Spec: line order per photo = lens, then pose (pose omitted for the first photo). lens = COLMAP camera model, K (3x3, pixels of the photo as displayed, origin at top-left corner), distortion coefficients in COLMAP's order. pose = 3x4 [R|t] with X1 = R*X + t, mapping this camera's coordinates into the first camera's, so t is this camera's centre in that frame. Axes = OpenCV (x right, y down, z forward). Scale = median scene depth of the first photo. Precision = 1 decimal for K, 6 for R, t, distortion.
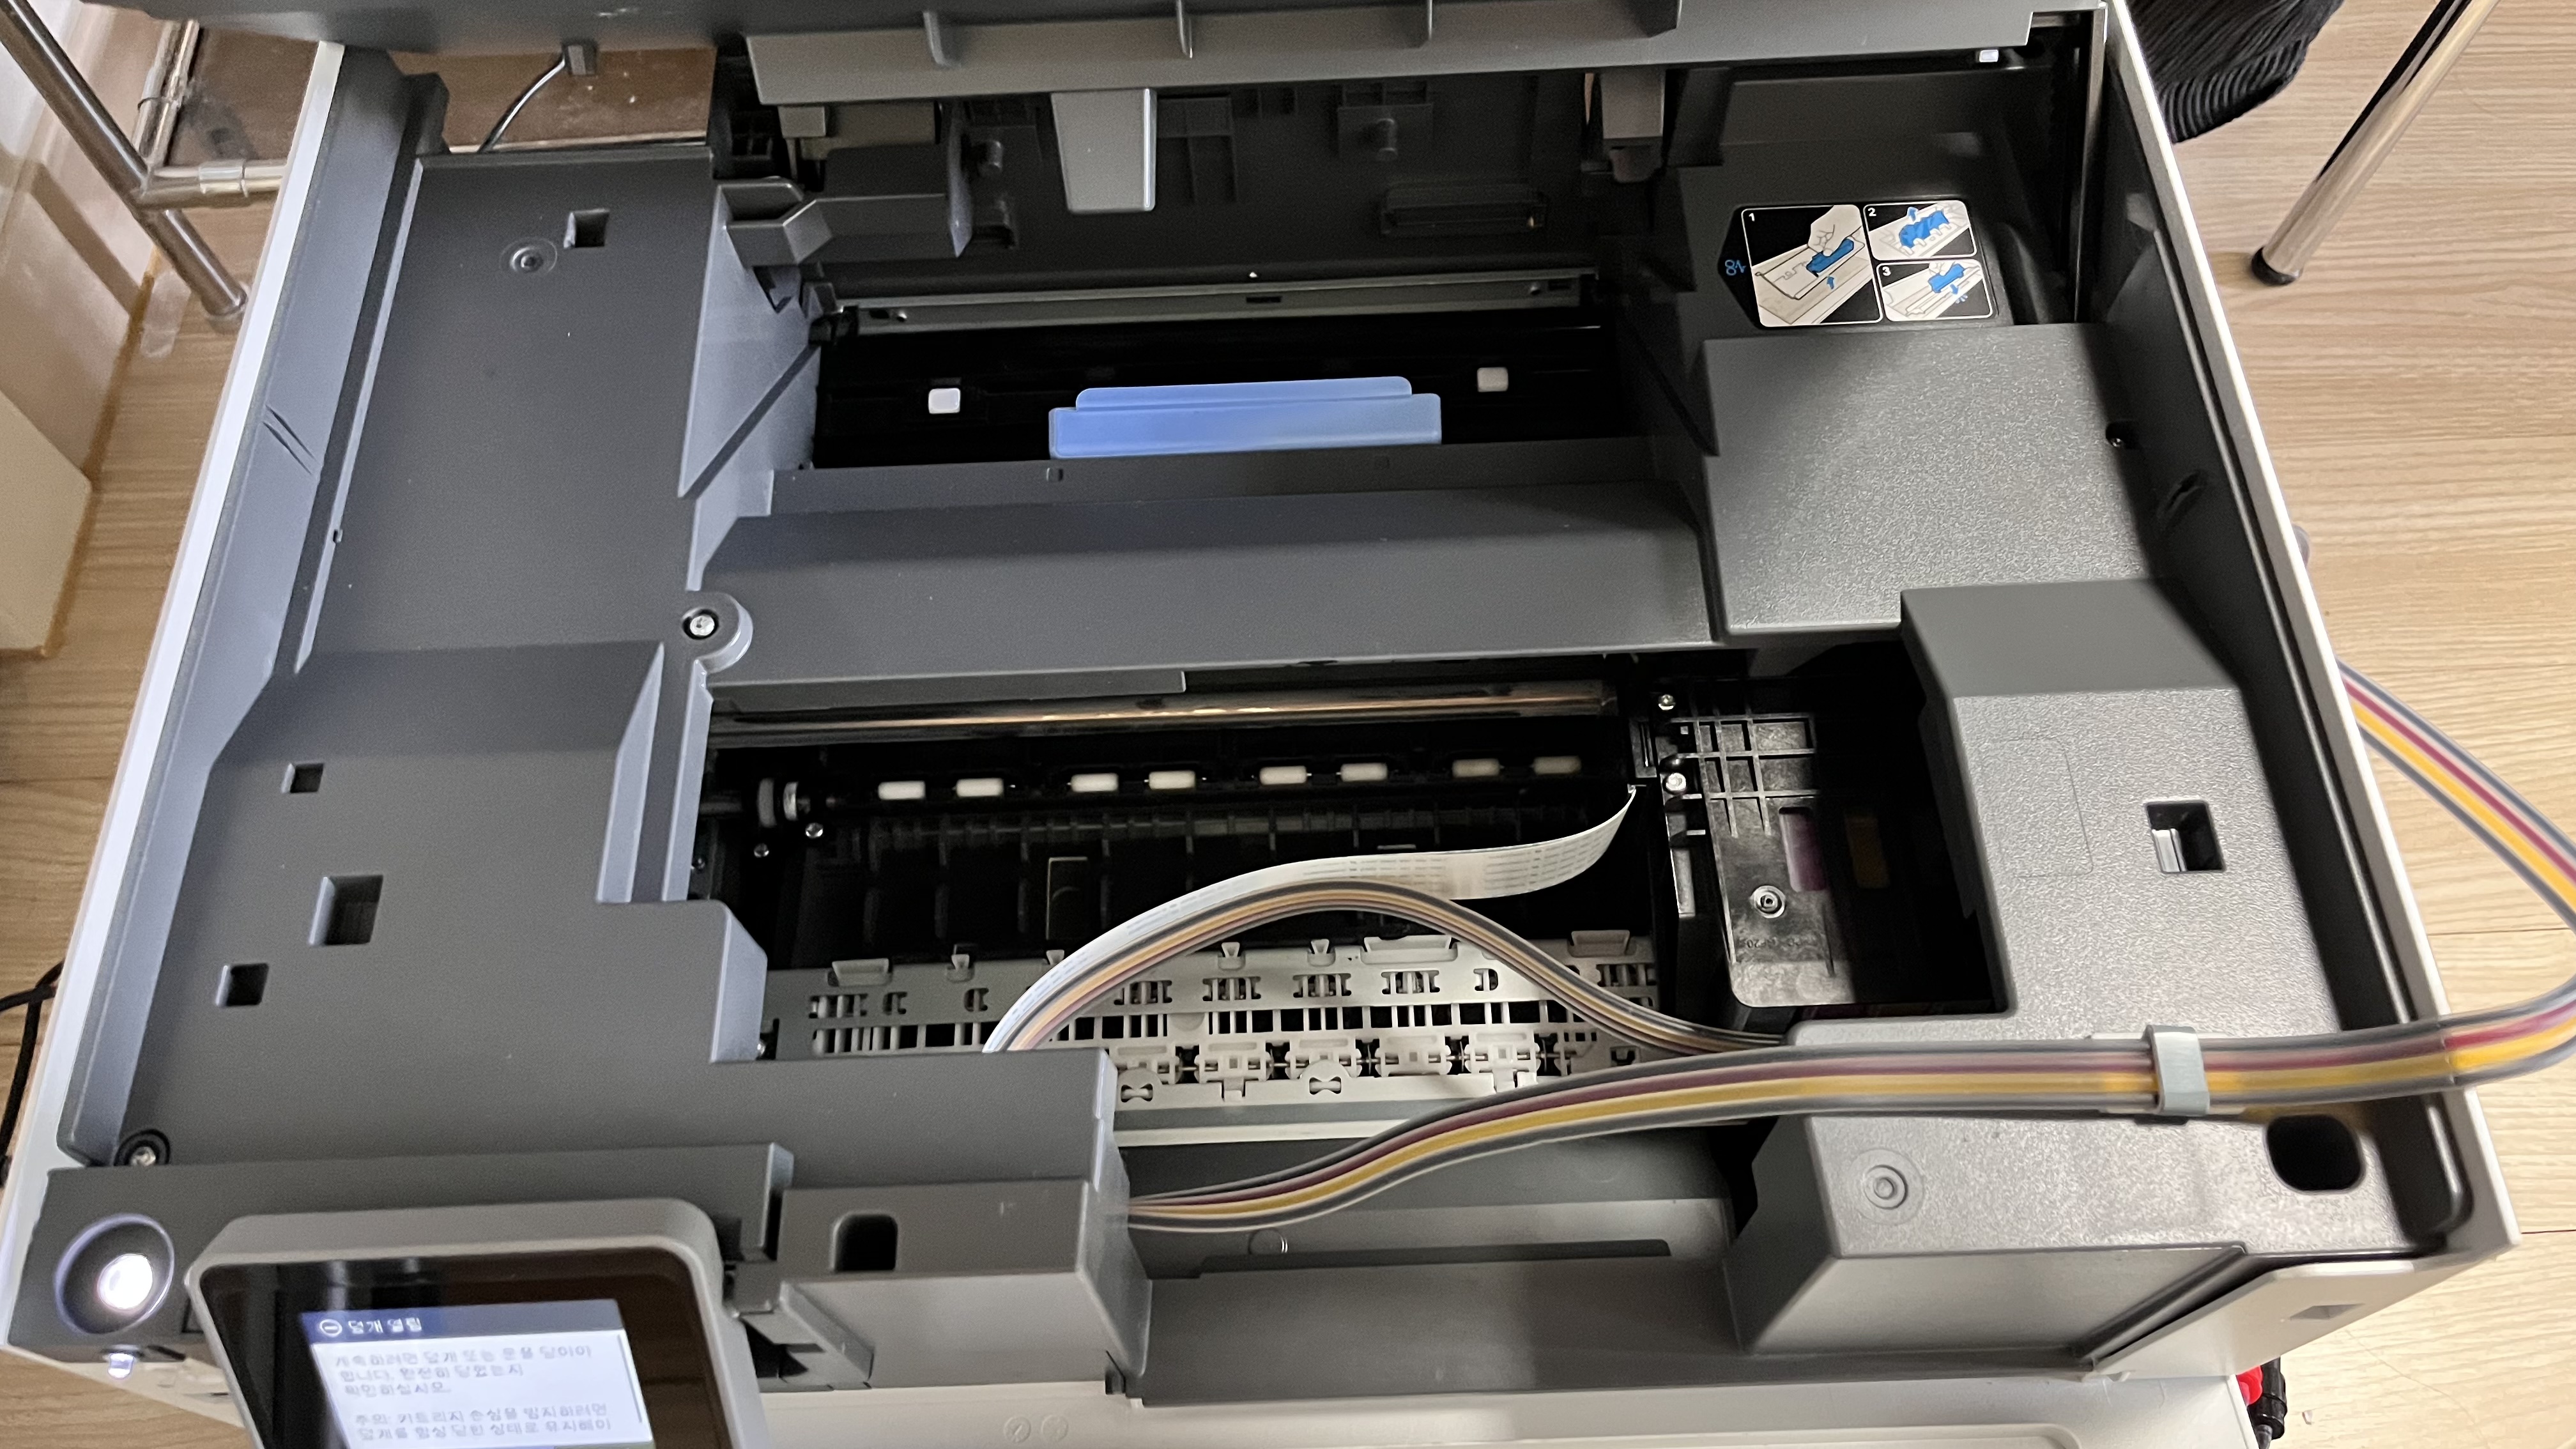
lens RADIAL K [[2010.5, 0, 1288.0], [0, 2010.5, 724.5], [0, 0, 1]] dist [0.083960, -0.148206]
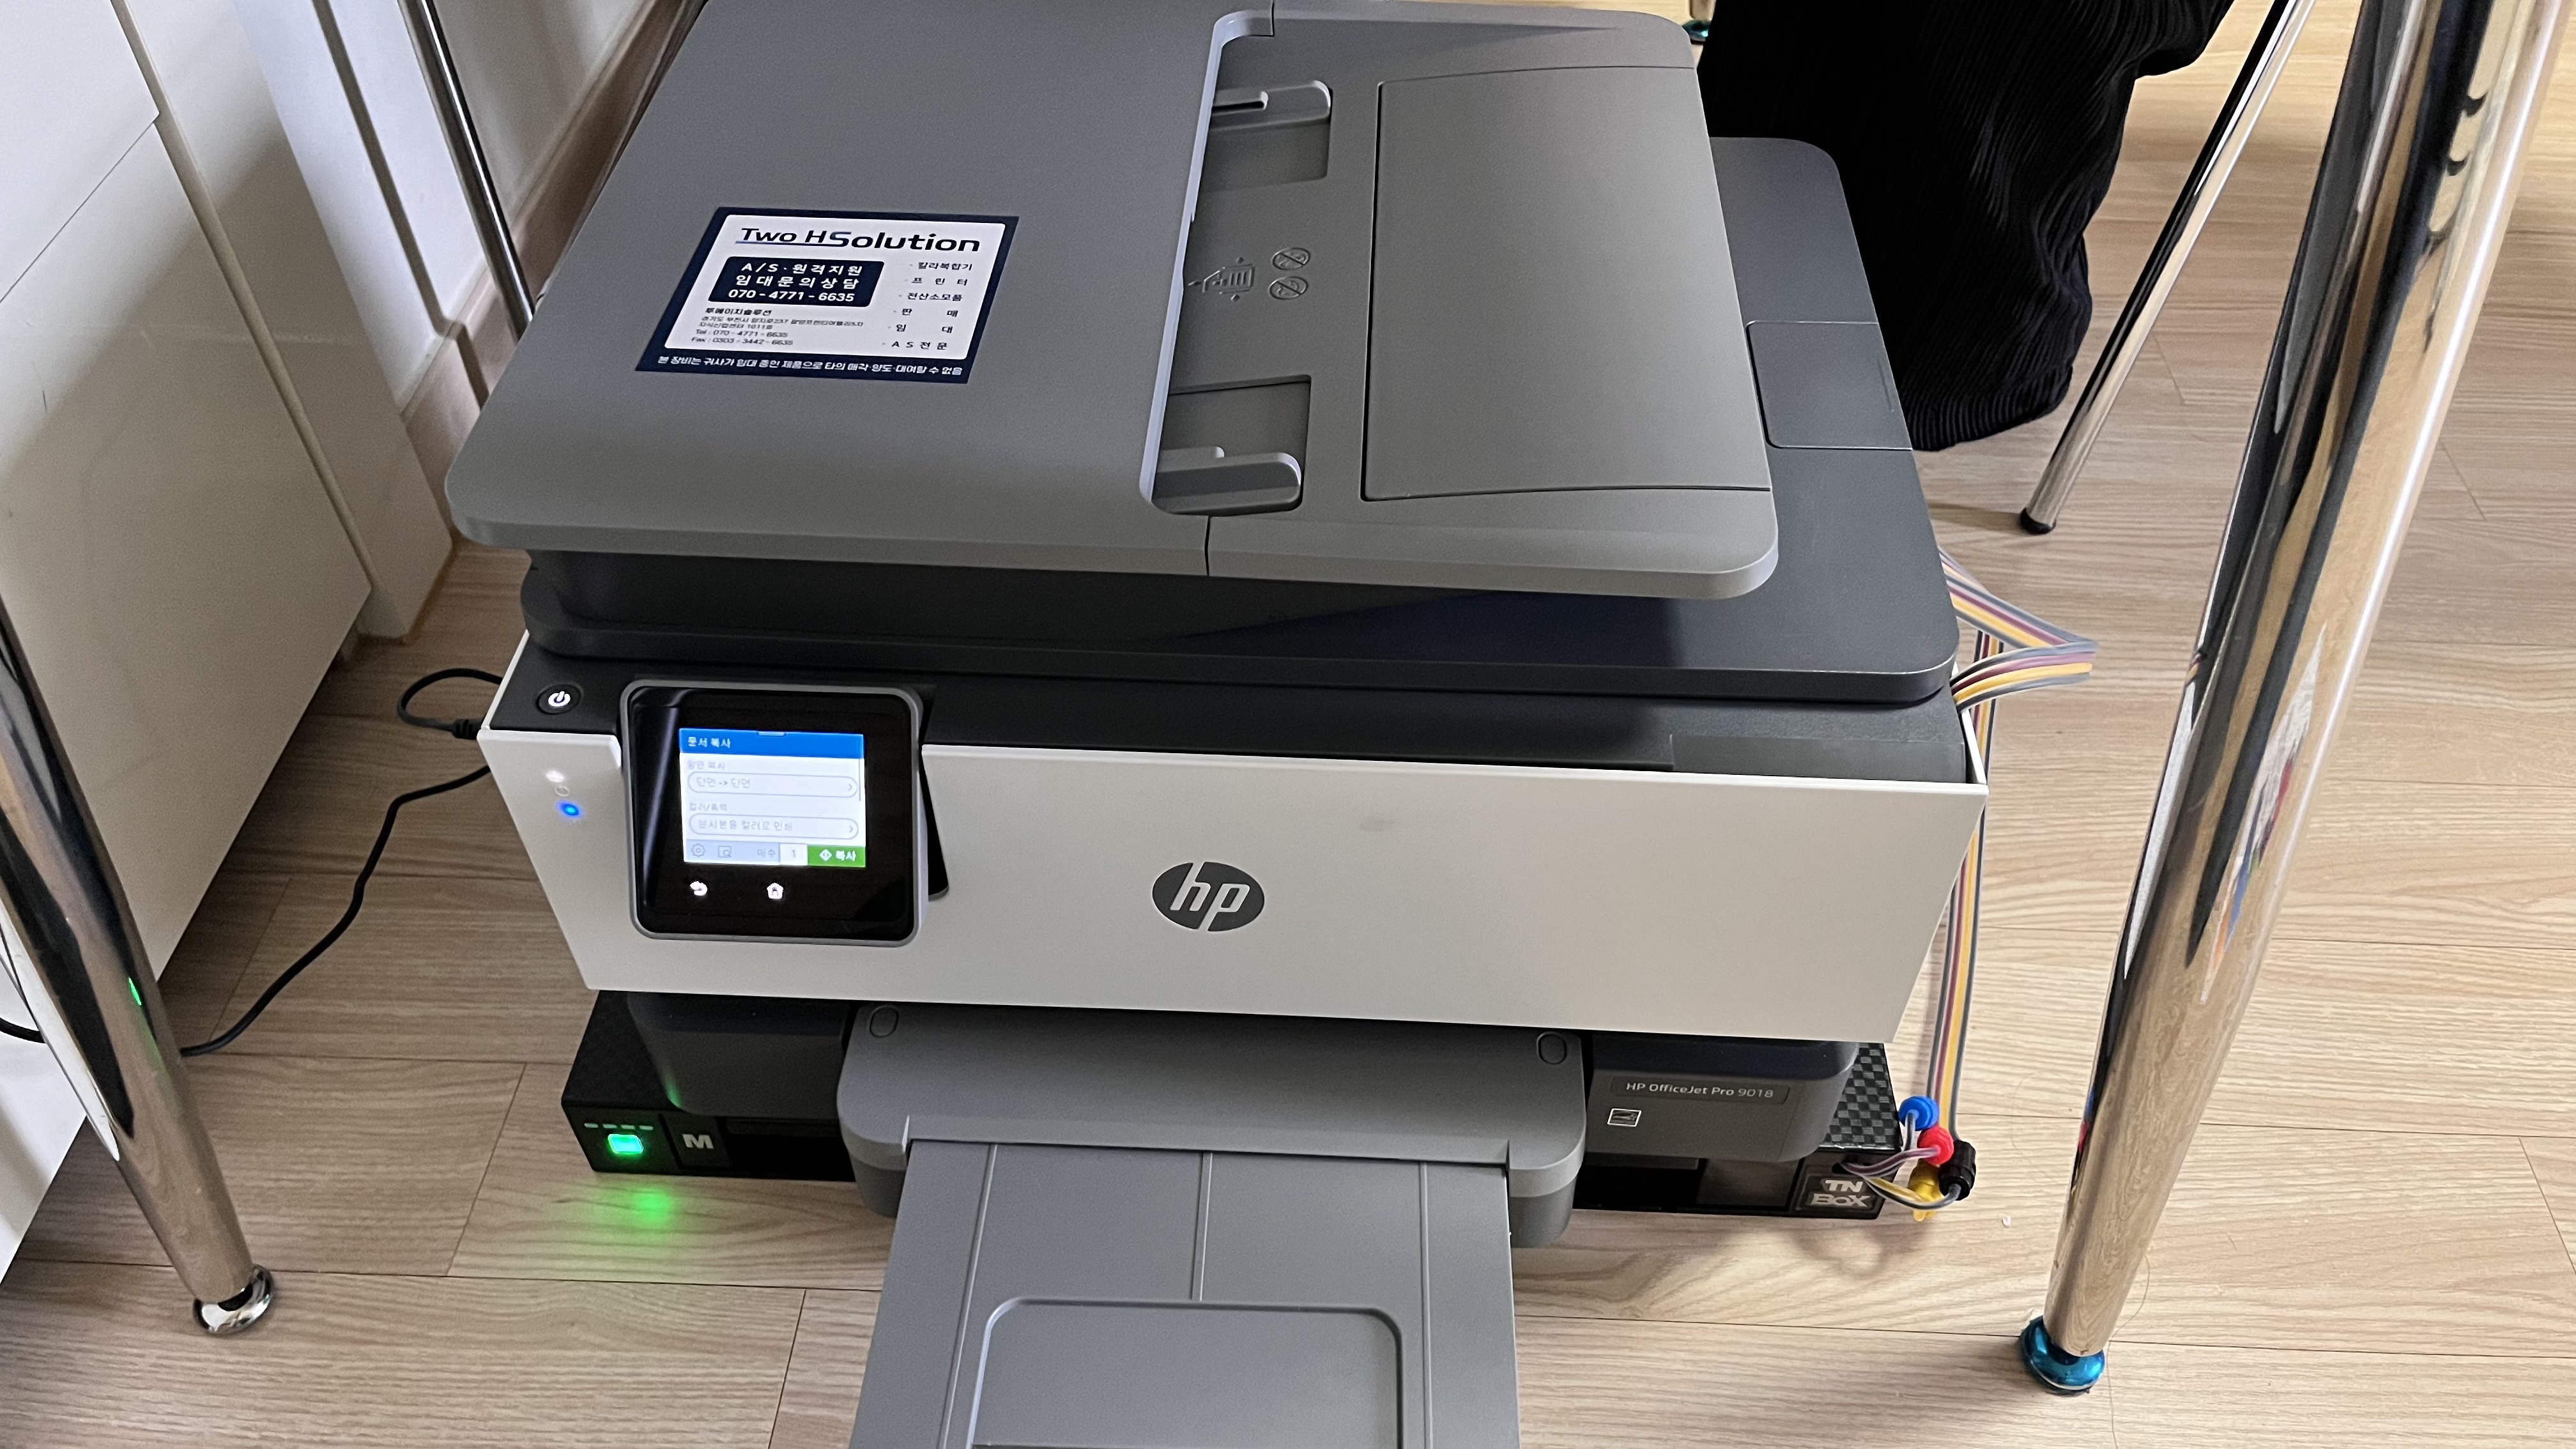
lens RADIAL K [[2045.0, 0, 1288.0], [0, 2045.0, 724.5], [0, 0, 1]] dist [0.009501, -0.001036]
pose [[0.996370, 0.077532, -0.035144, 0.040850], [-0.084225, 0.957778, -0.274894, 0.343208], [0.012347, 0.276856, 0.960832, -0.312100]]
